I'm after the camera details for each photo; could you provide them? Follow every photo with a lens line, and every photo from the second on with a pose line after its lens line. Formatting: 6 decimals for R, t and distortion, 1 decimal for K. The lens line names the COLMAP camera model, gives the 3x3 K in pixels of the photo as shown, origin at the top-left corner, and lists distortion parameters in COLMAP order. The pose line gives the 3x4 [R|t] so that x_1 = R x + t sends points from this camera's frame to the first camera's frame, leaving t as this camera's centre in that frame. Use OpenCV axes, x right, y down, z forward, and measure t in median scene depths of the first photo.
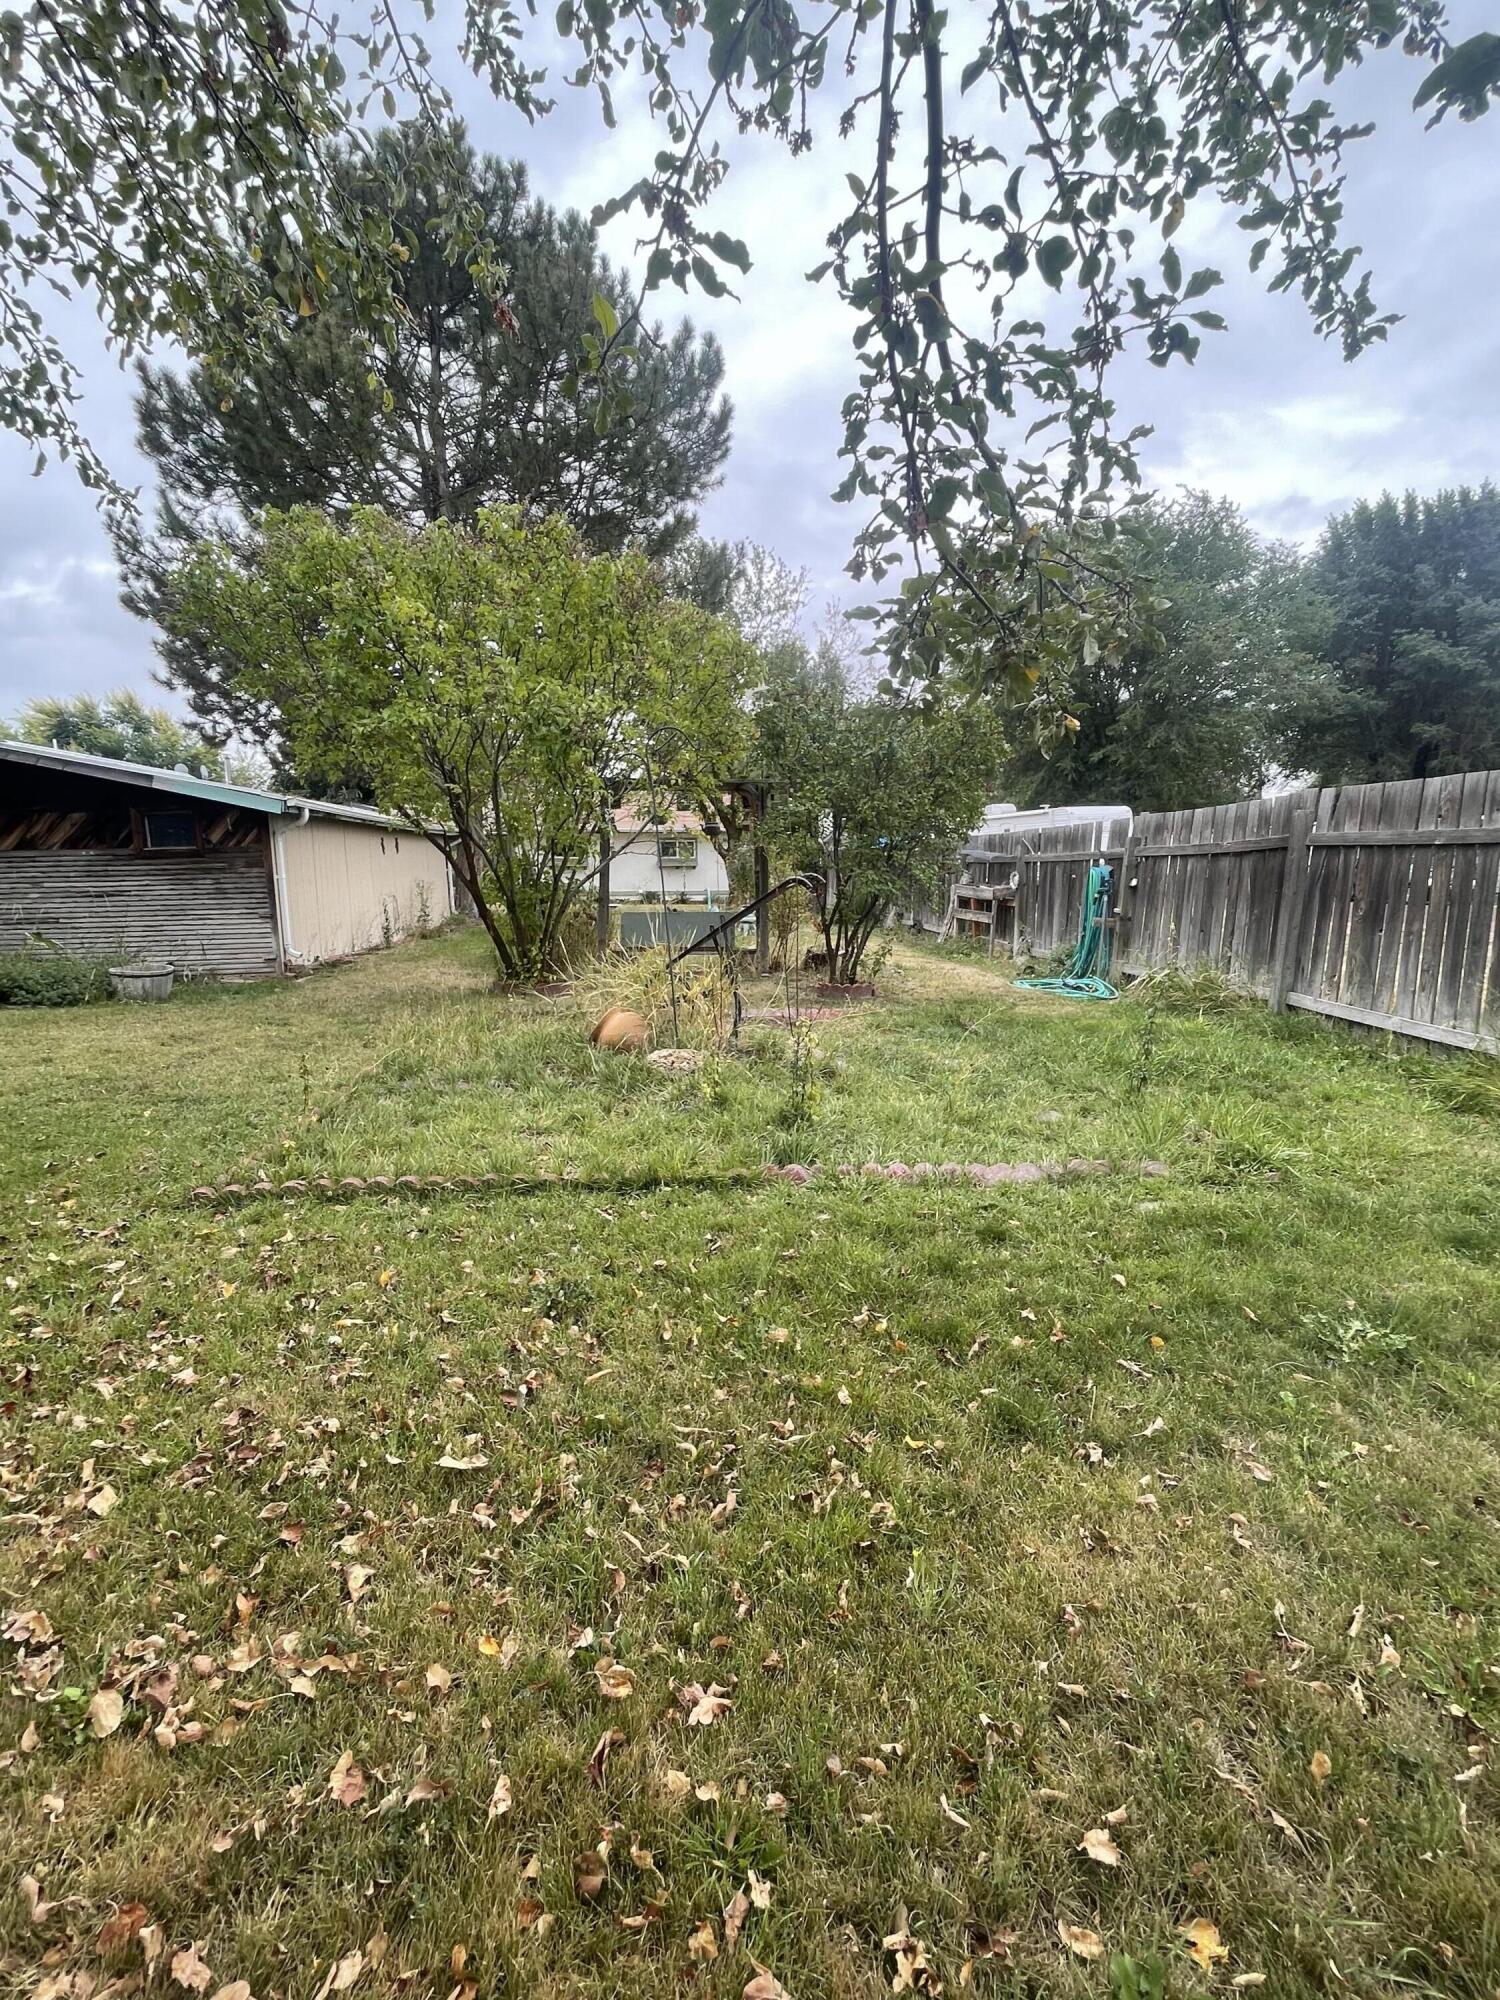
lens RADIAL K [[924.2, 0, 746.5], [0, 924.2, 1010.4], [0, 0, 1]] dist [-0.010629, 0.002568]
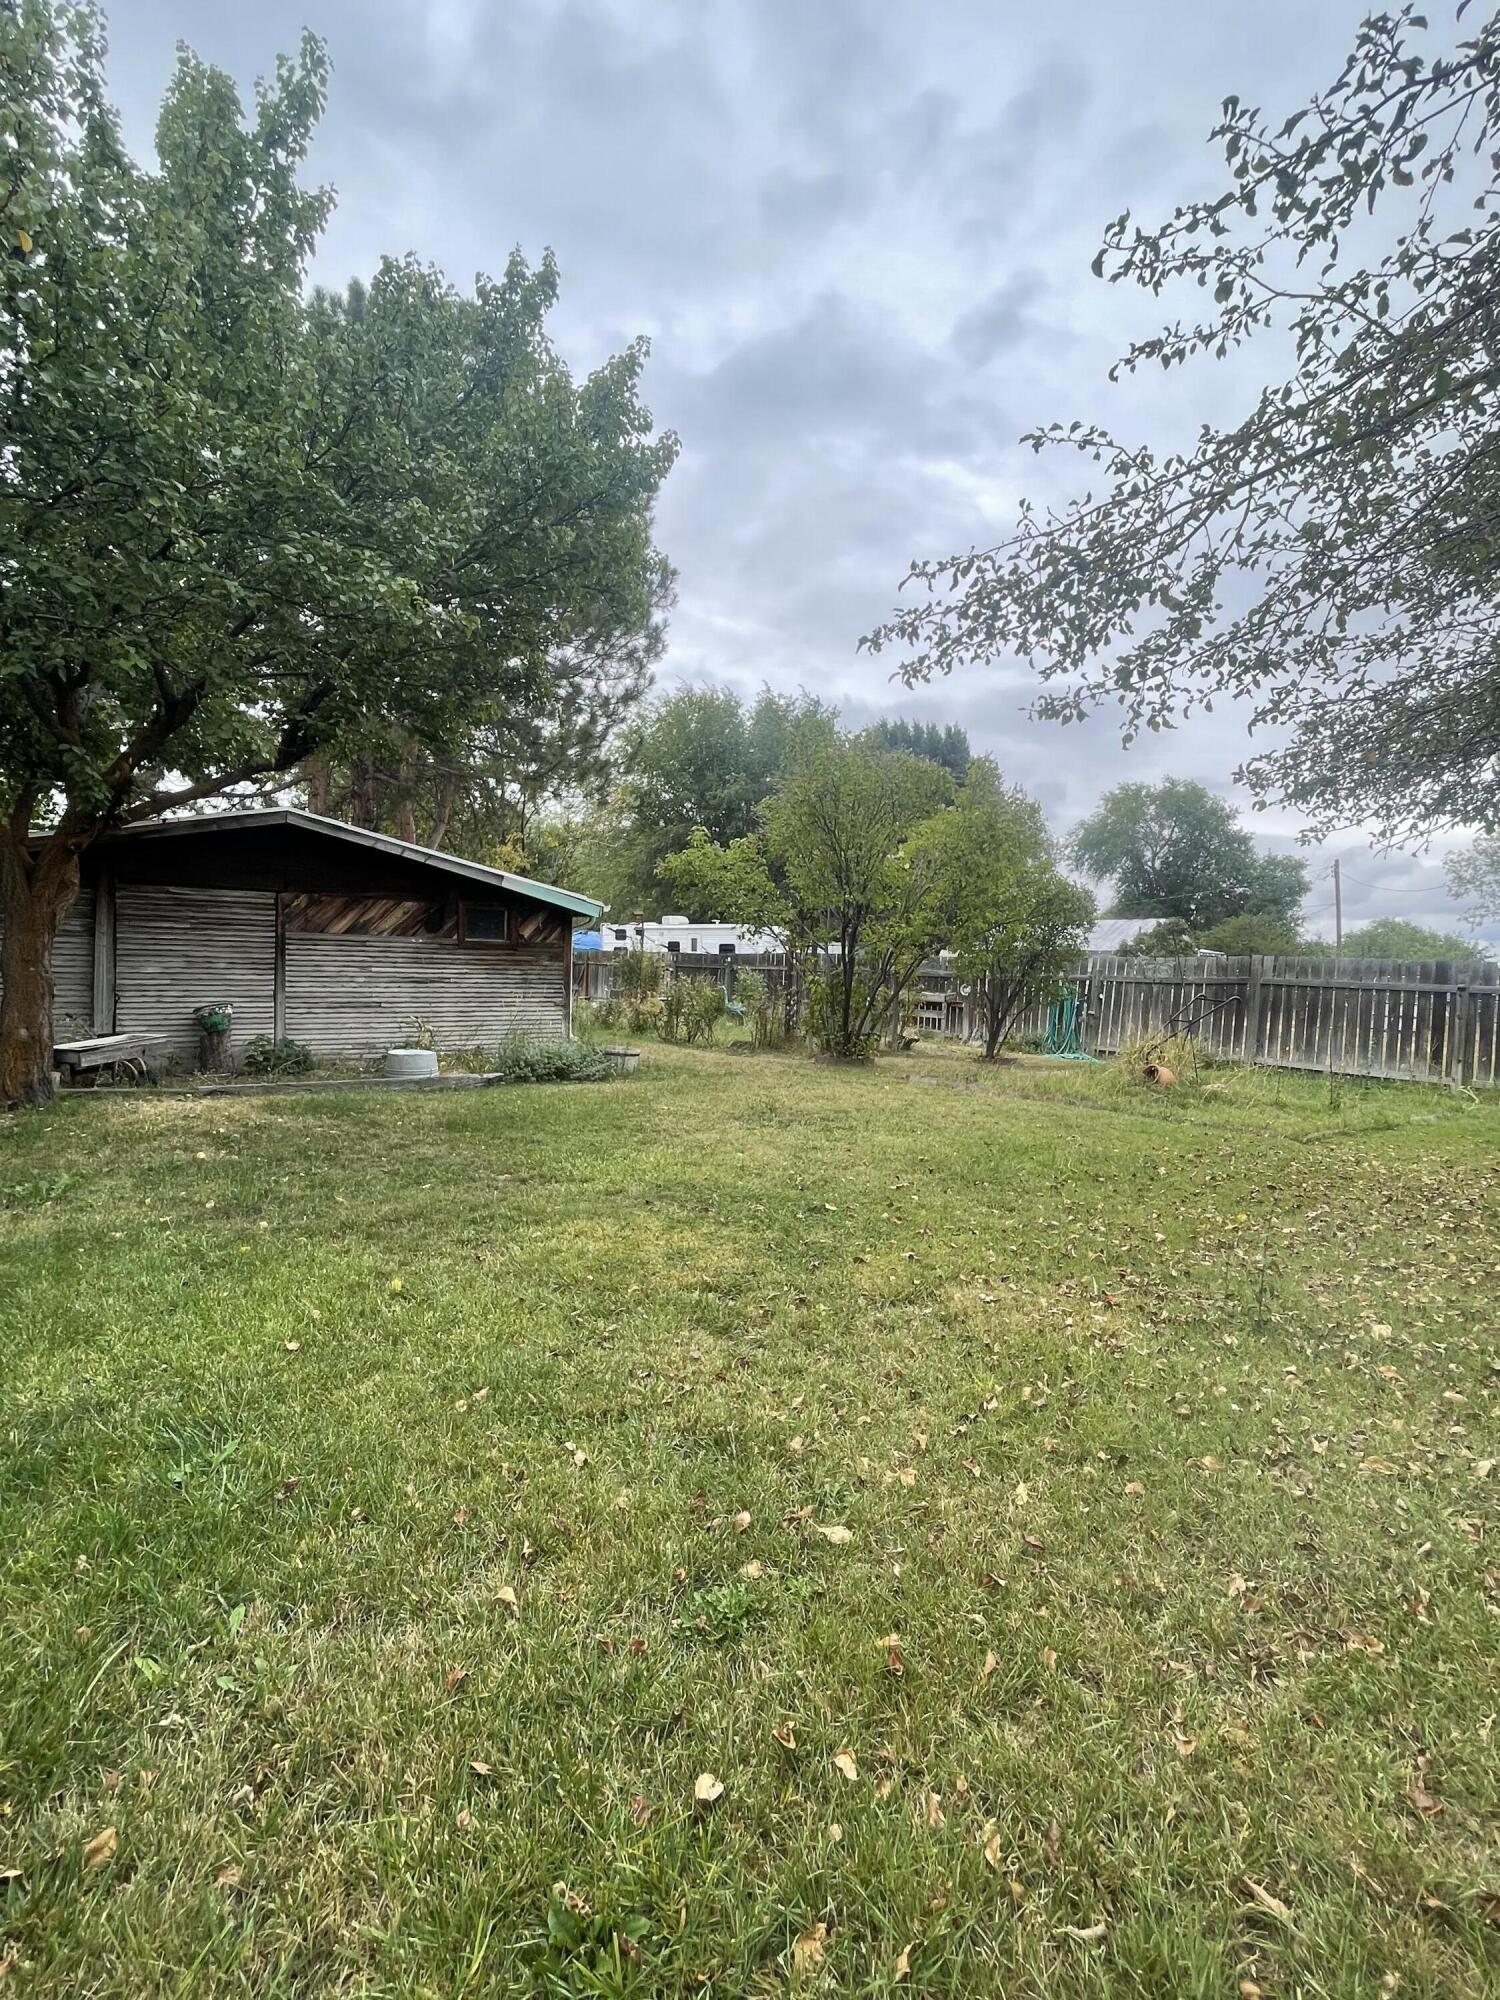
lens RADIAL K [[924.2, 0, 746.5], [0, 924.2, 1010.4], [0, 0, 1]] dist [-0.010629, 0.002568]
pose [[0.838865, 0.017258, 0.544066, -1.535456], [0.037356, 0.995316, -0.089170, 0.020954], [-0.543057, 0.095126, 0.834290, -0.089595]]
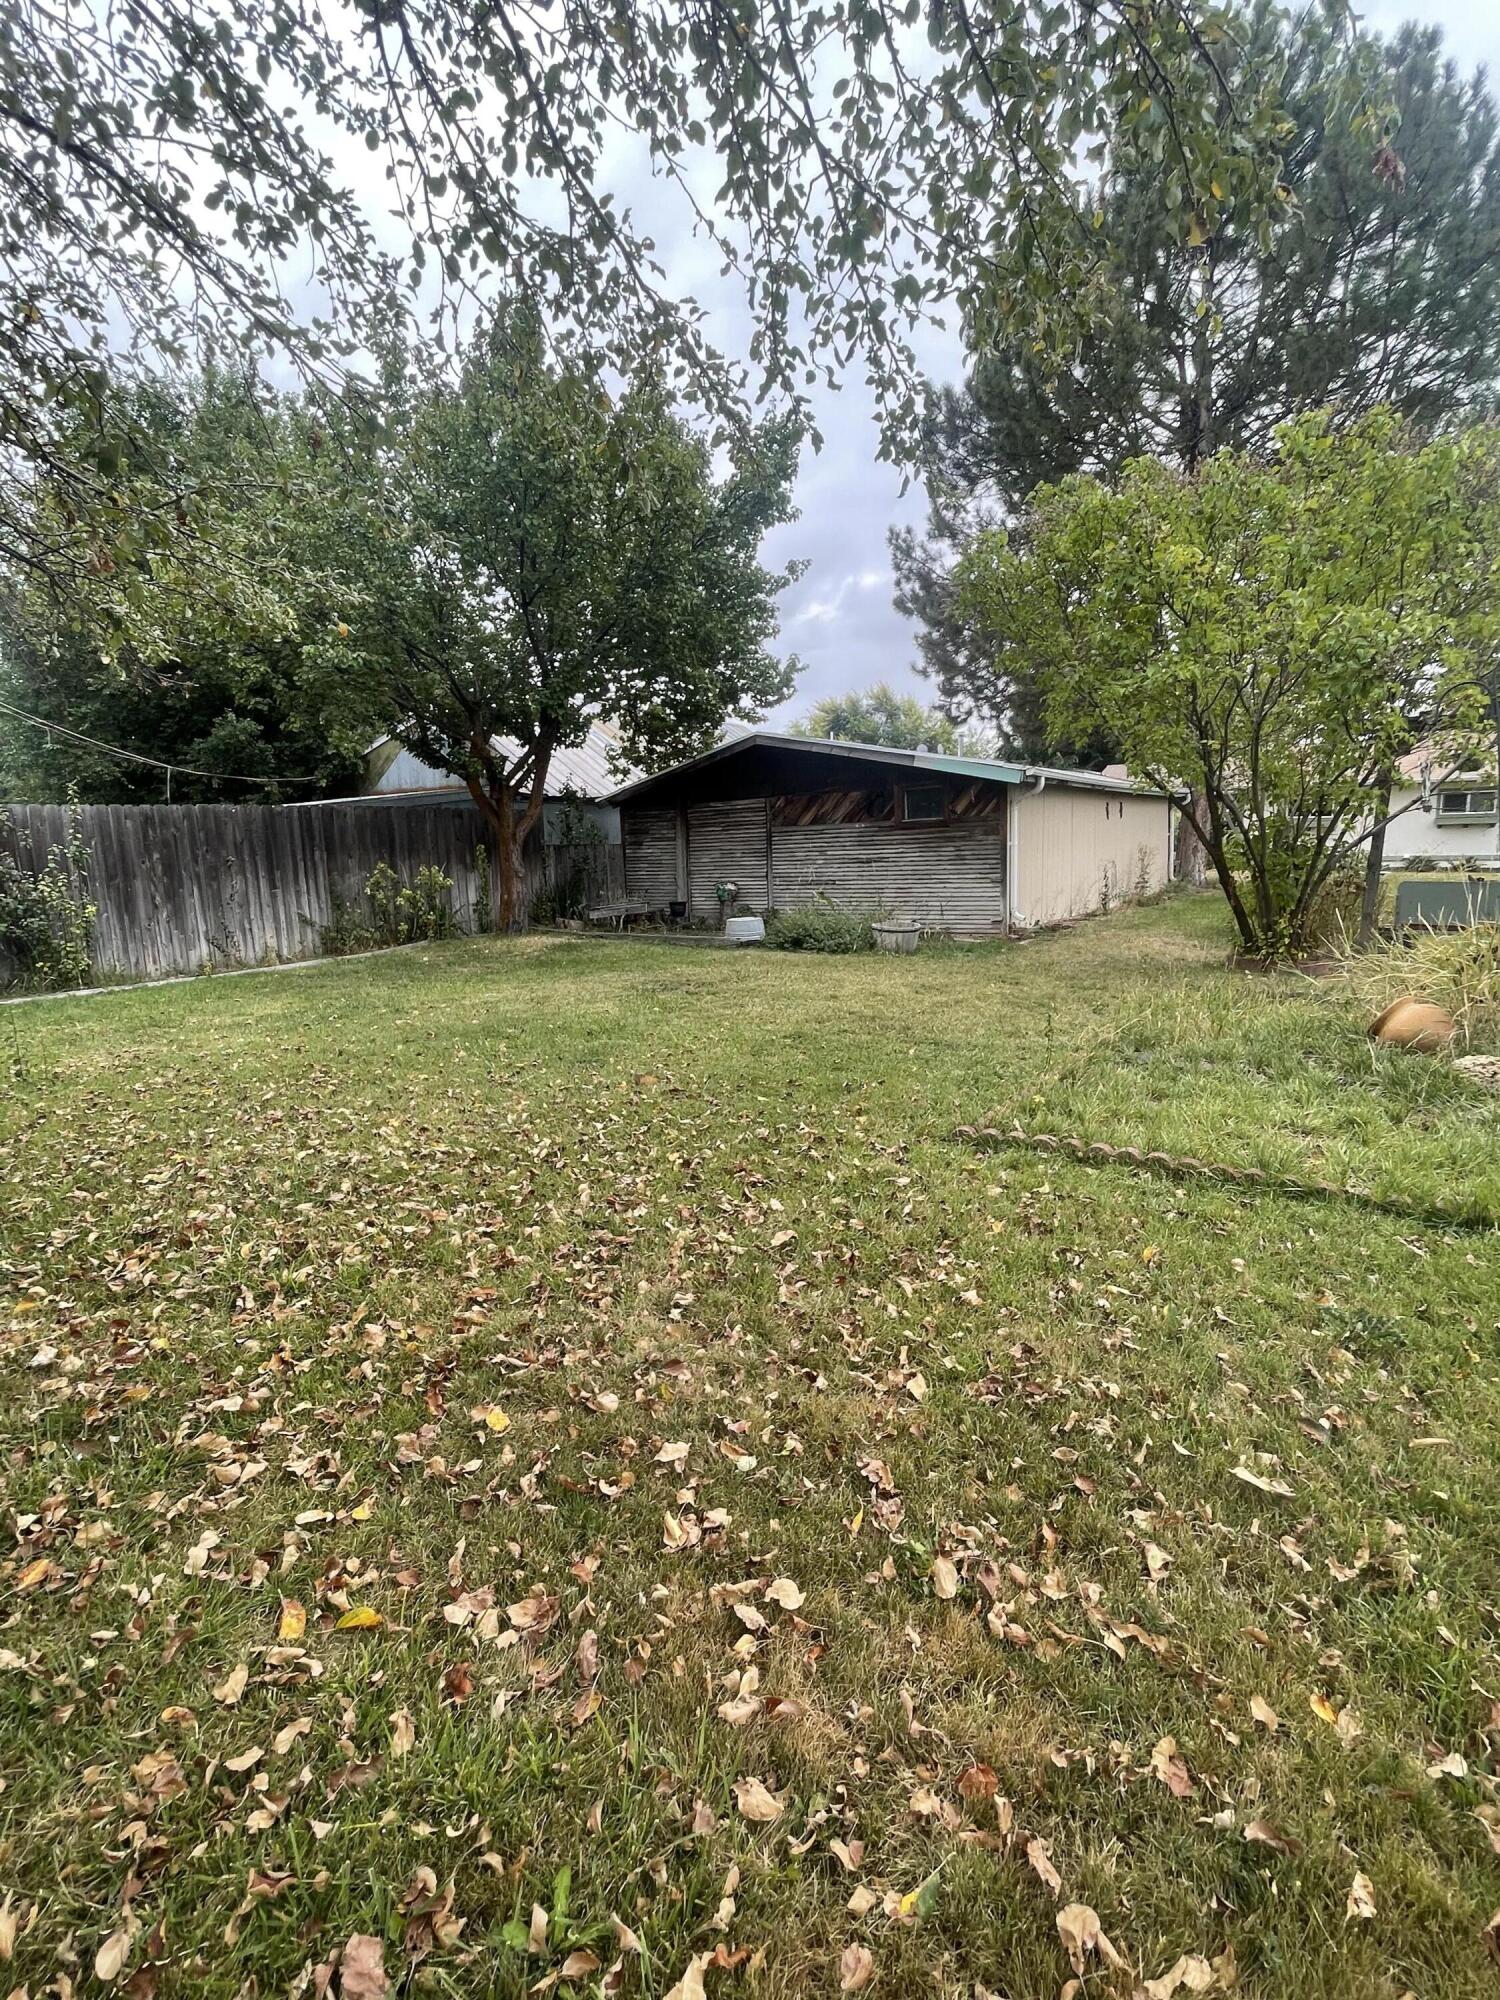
lens RADIAL K [[924.2, 0, 746.5], [0, 924.2, 1010.4], [0, 0, 1]] dist [-0.010629, 0.002568]
pose [[0.764931, 0.101571, -0.636054, -0.076479], [-0.079076, 0.994827, 0.063766, 0.003471], [0.639240, 0.001520, 0.769006, -0.012995]]
